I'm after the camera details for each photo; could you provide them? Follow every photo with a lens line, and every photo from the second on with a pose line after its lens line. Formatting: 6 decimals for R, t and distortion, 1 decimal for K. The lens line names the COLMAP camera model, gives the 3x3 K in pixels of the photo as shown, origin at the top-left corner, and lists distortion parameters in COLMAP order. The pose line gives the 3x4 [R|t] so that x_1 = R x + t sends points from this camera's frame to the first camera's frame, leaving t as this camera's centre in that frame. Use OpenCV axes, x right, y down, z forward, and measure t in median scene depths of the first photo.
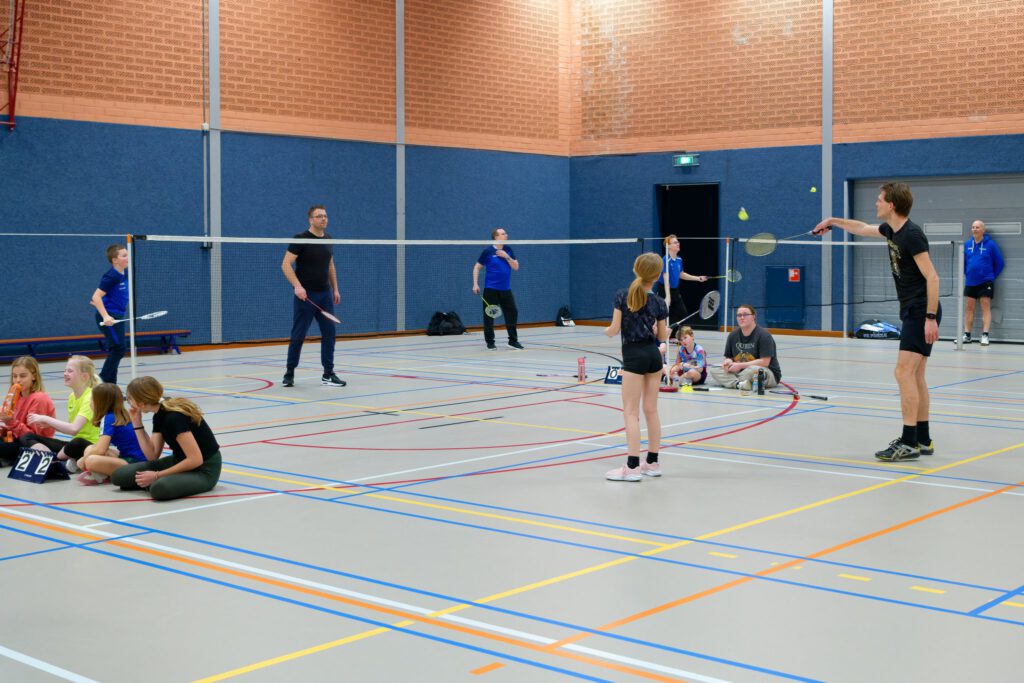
lens RADIAL K [[1371.1, 0, 583.2], [0, 1371.1, 275.7], [0, 0, 1]] dist [0.005420, 0.032134]
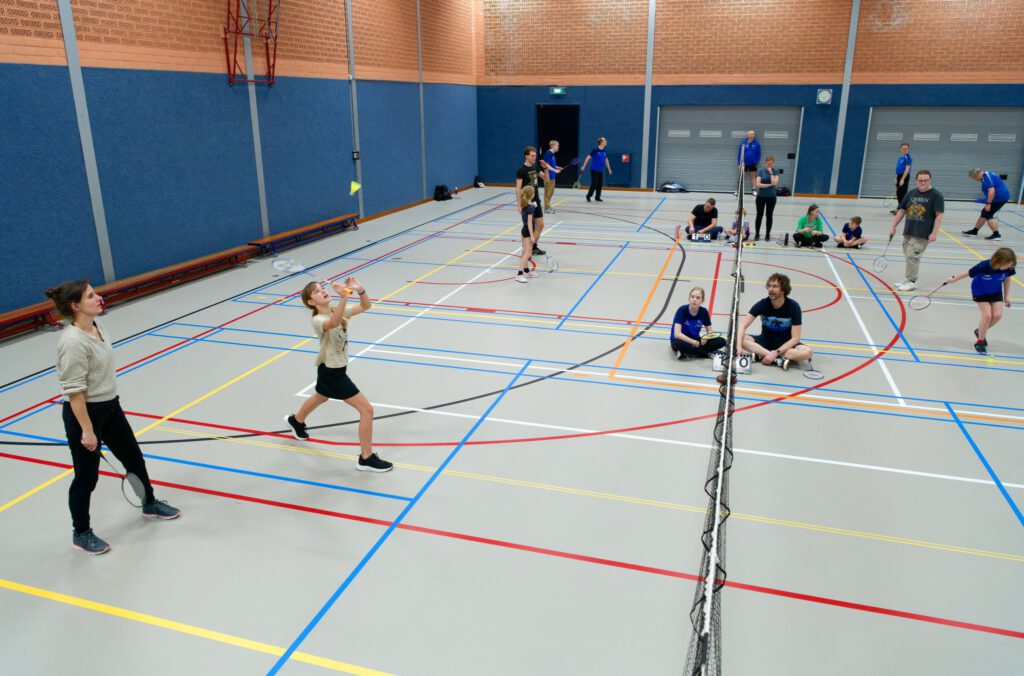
lens RADIAL K [[721.9, 0, 514.0], [0, 721.9, 318.8], [0, 0, 1]] dist [0.000024, 0.000429]
pose [[0.924589, -0.109275, 0.364957, -0.369889], [0.007164, 0.962798, 0.270129, -0.056565], [-0.380898, -0.247143, 0.890975, 0.130044]]
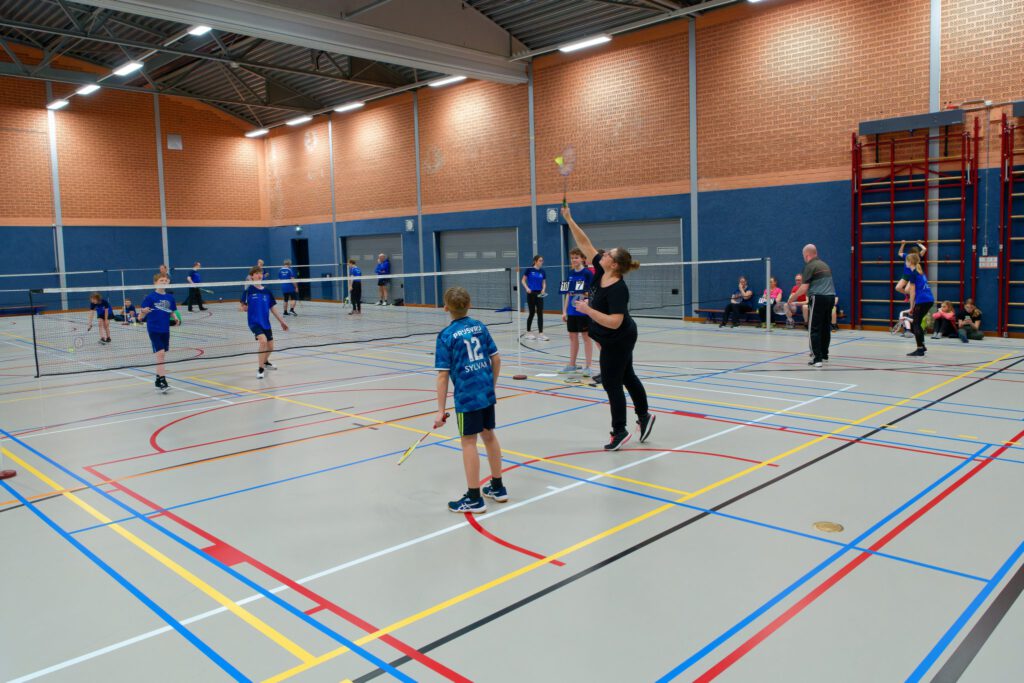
lens RADIAL K [[758.8, 0, 542.9], [0, 758.8, 296.0], [0, 0, 1]] dist [0.000581, 0.001123]
pose [[0.996581, -0.018918, -0.080425, 0.632972], [0.021903, 0.999098, 0.036393, -0.007844], [0.079664, -0.038030, 0.996096, -0.282268]]
